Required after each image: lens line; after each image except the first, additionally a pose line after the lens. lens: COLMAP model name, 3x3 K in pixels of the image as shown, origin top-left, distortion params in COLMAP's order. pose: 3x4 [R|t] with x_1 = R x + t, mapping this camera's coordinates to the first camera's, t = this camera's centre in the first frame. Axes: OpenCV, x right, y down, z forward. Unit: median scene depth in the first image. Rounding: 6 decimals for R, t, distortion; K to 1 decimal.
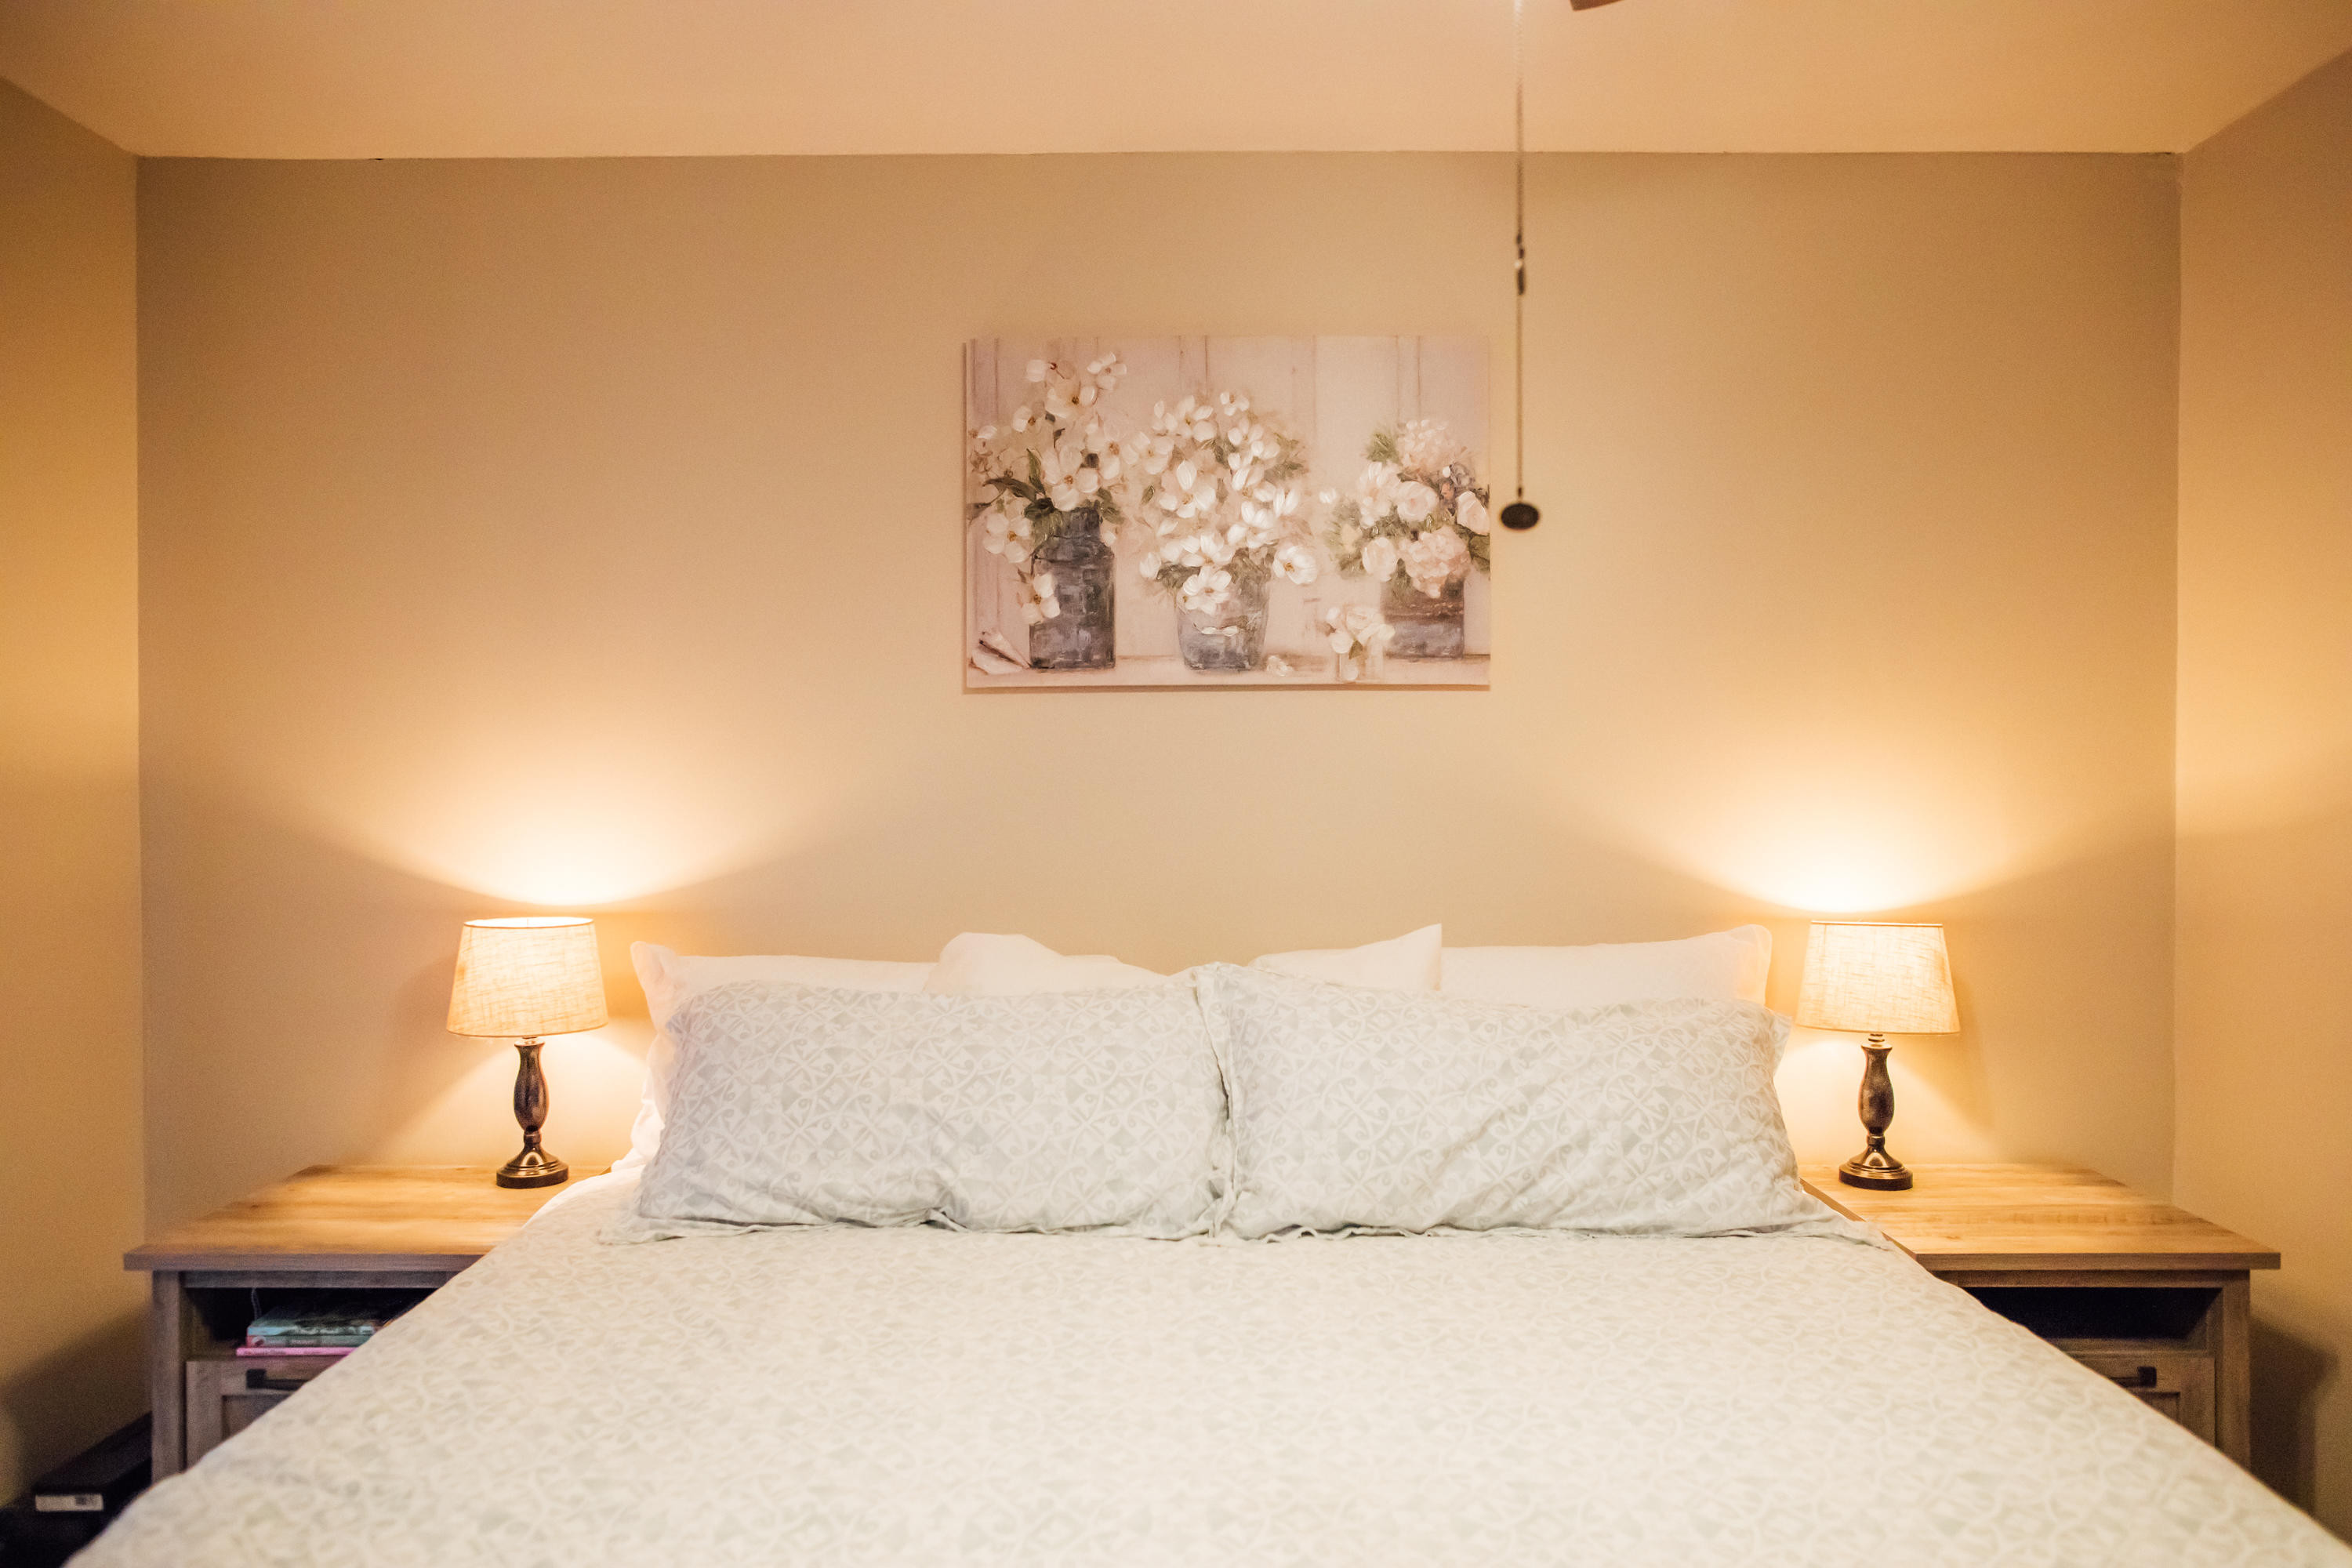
lens RADIAL K [[1615.2, 0, 1175.2], [0, 1615.2, 763.0], [0, 0, 1]] dist [-0.031921, -0.000031]
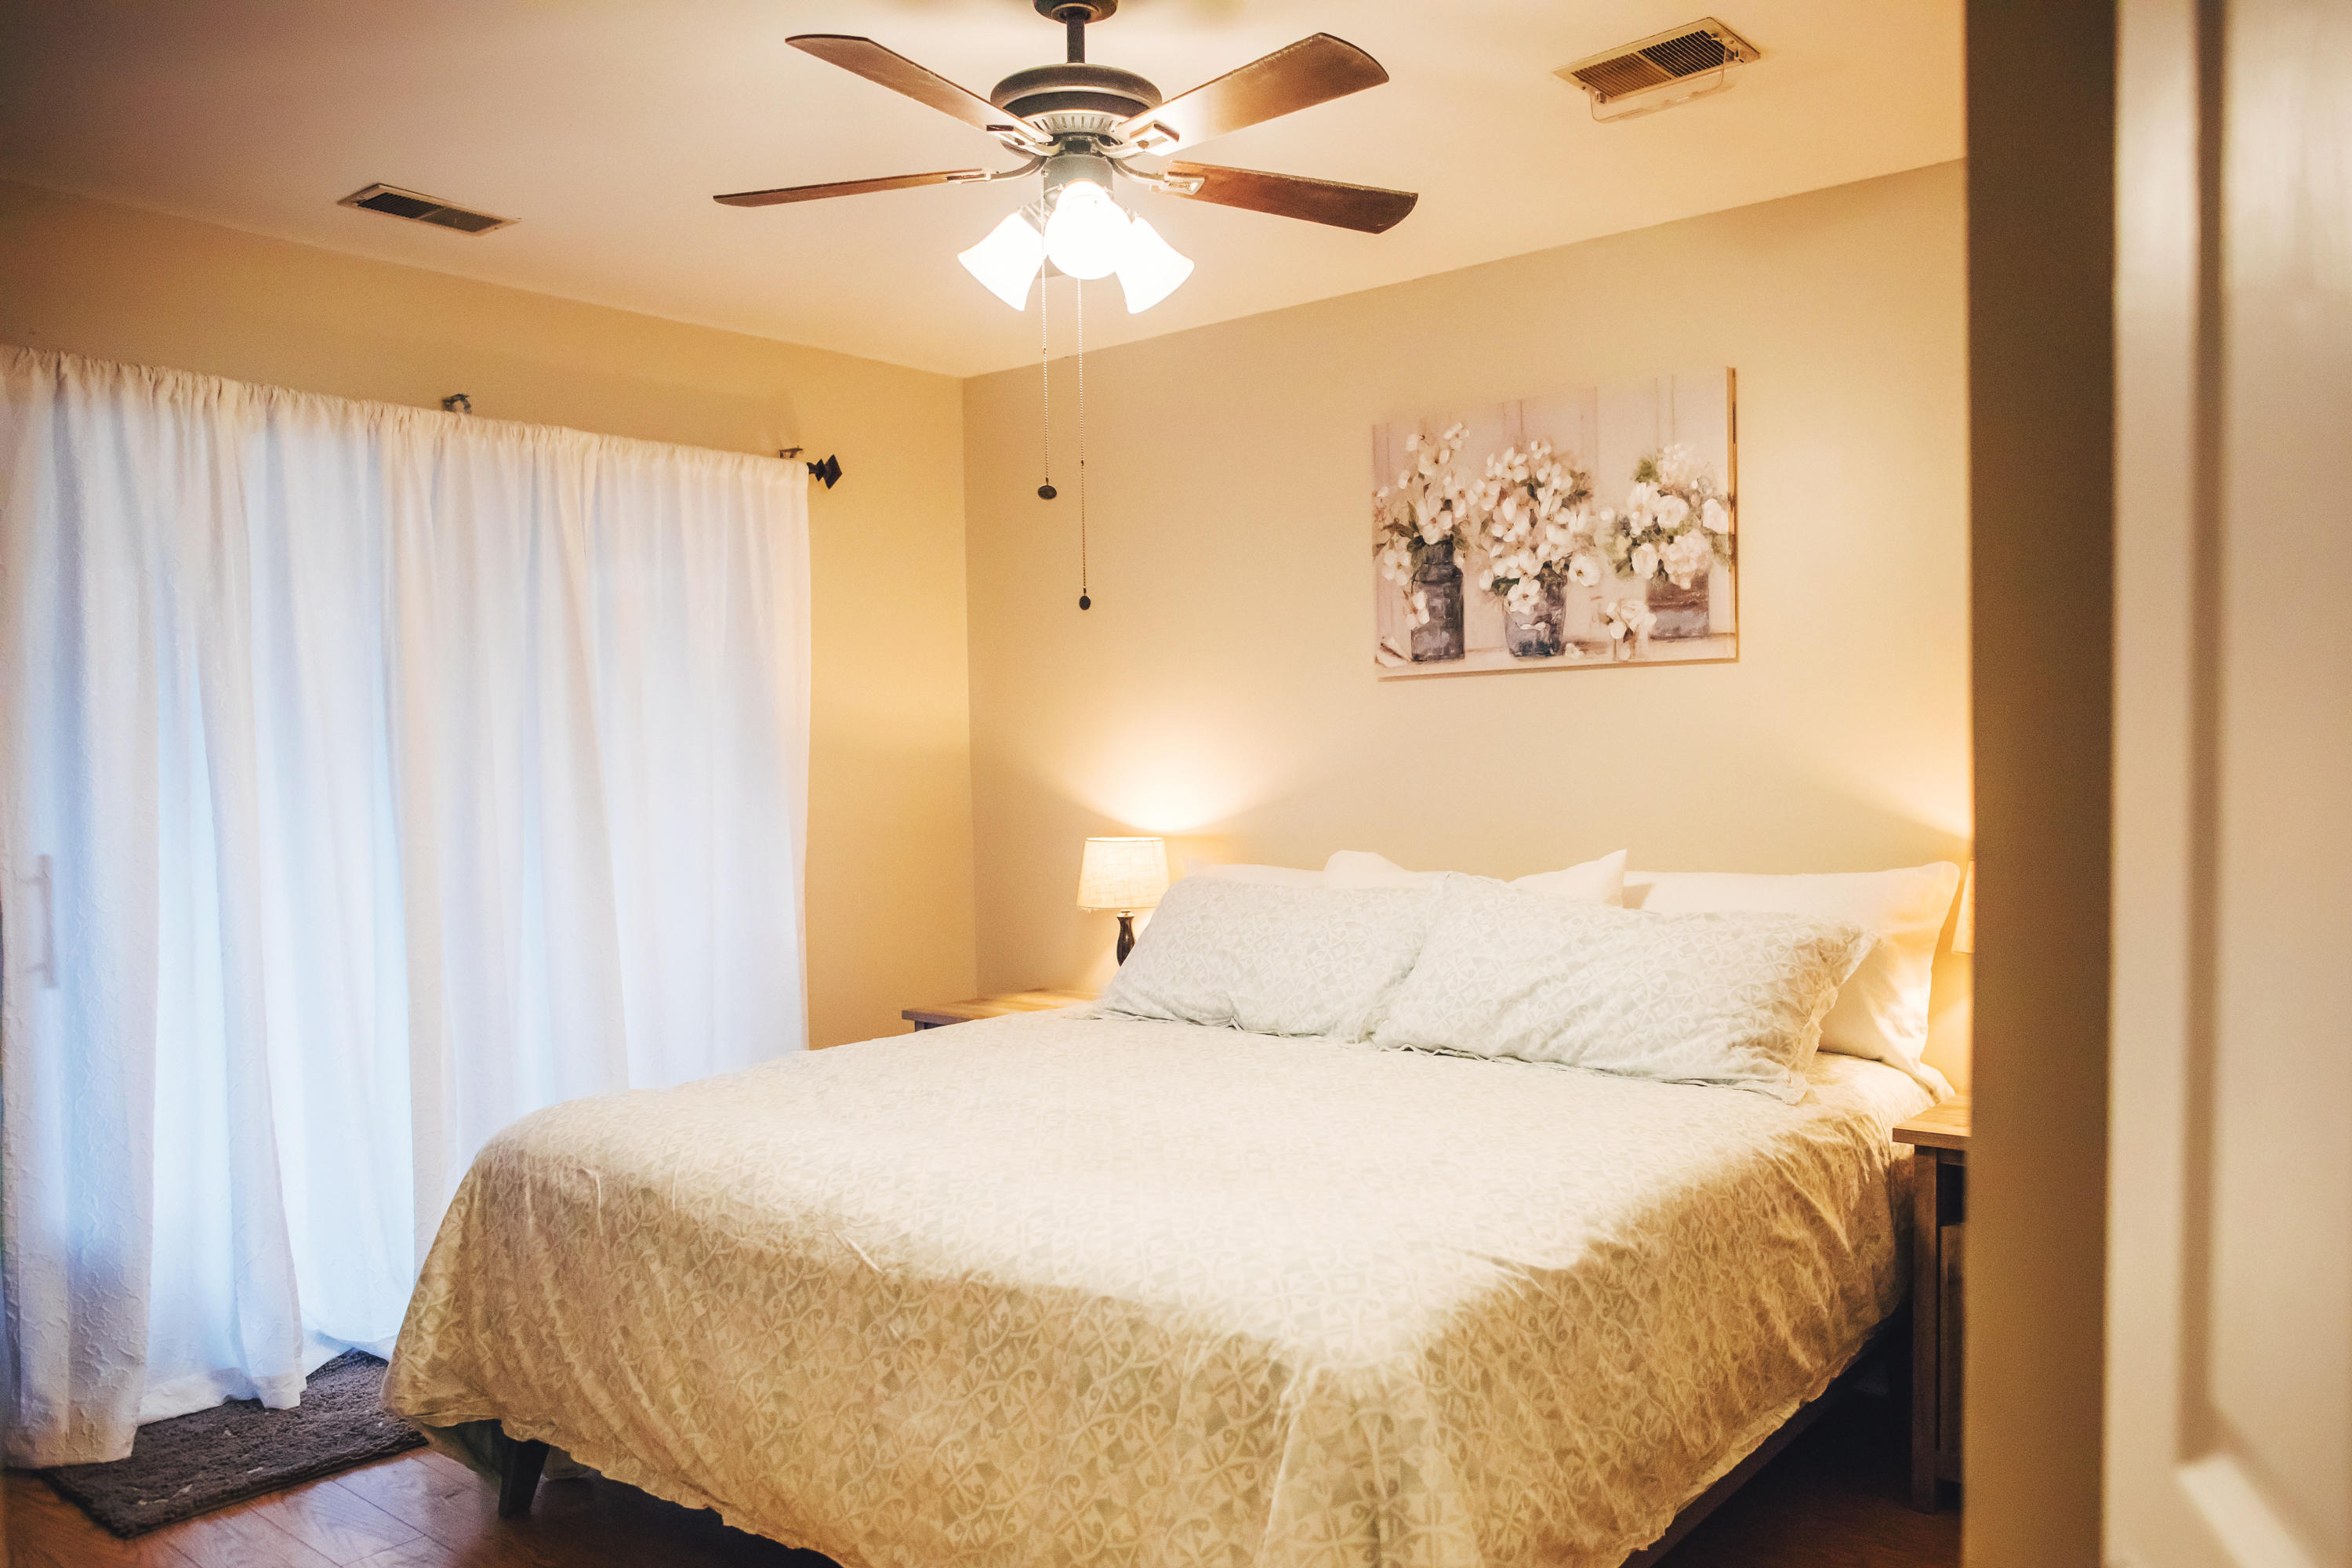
lens RADIAL K [[1615.2, 0, 1176.6], [0, 1615.2, 798.6], [0, 0, 1]] dist [-0.031921, -0.000031]
pose [[0.781302, 0.004826, -0.624135, 0.620302], [0.016368, 0.999468, 0.028218, 0.015548], [0.623939, -0.032263, 0.780807, -0.198984]]
